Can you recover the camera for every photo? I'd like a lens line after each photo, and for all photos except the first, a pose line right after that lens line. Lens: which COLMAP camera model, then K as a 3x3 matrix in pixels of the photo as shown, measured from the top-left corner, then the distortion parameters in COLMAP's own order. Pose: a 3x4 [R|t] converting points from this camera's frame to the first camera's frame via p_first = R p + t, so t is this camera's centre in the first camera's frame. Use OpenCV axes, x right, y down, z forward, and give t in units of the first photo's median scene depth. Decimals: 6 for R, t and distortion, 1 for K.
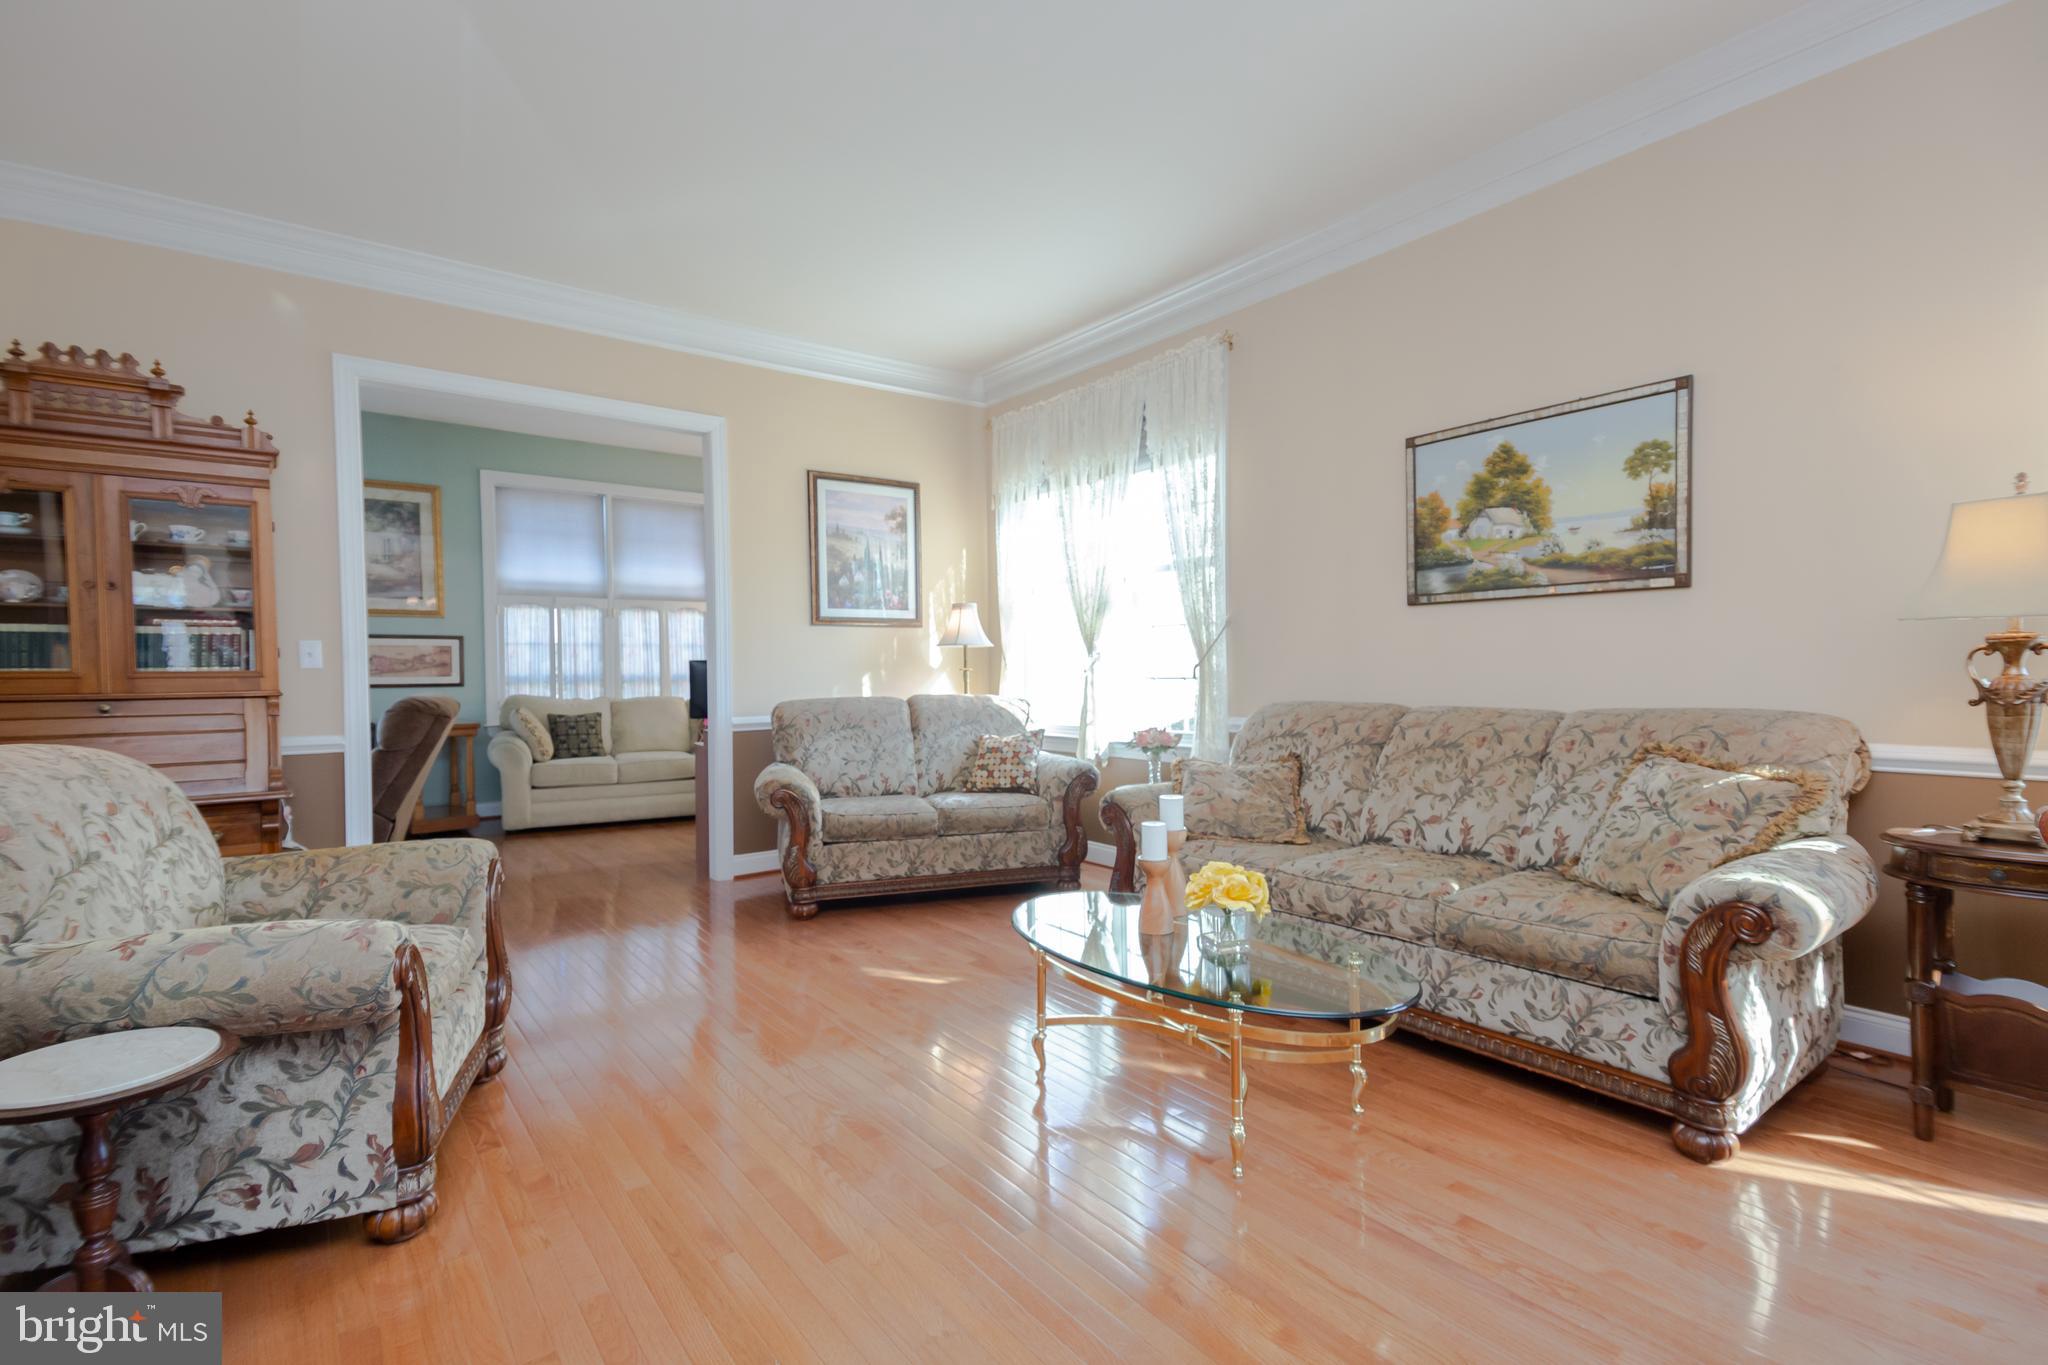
lens RADIAL K [[954.7, 0, 1030.4], [0, 954.7, 693.6], [0, 0, 1]] dist [0.054199, -0.013424]
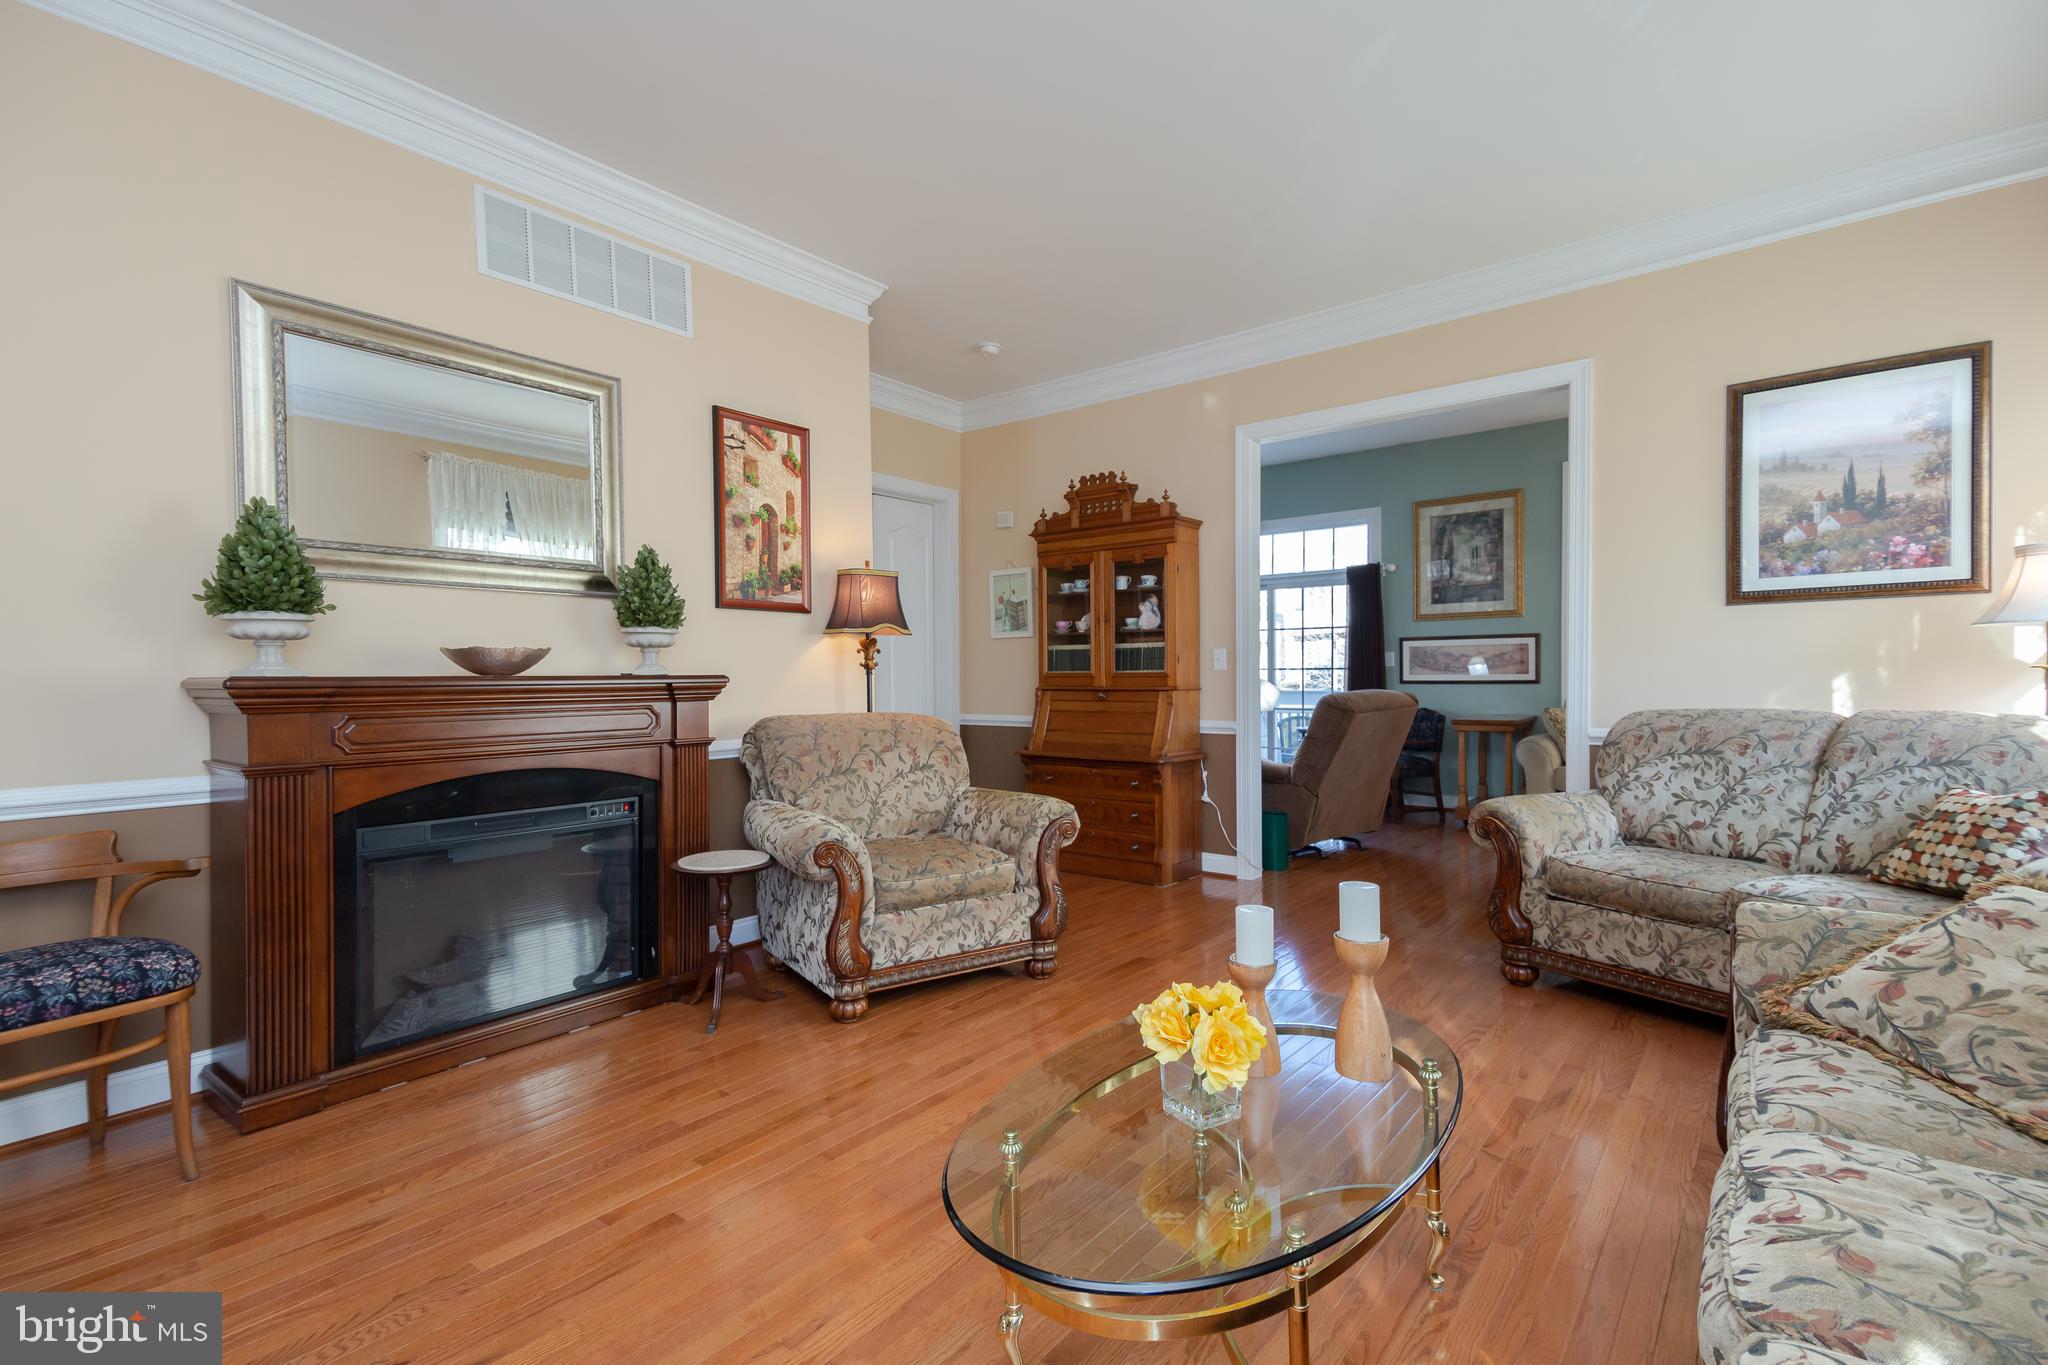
lens RADIAL K [[954.7, 0, 1024.1], [0, 954.7, 692.3], [0, 0, 1]] dist [0.054199, -0.013424]
pose [[0.237755, 0.024297, -0.971021, 0.383009], [-0.017958, 0.999626, 0.020615, -0.013893], [0.971159, 0.012537, 0.238103, 0.352824]]
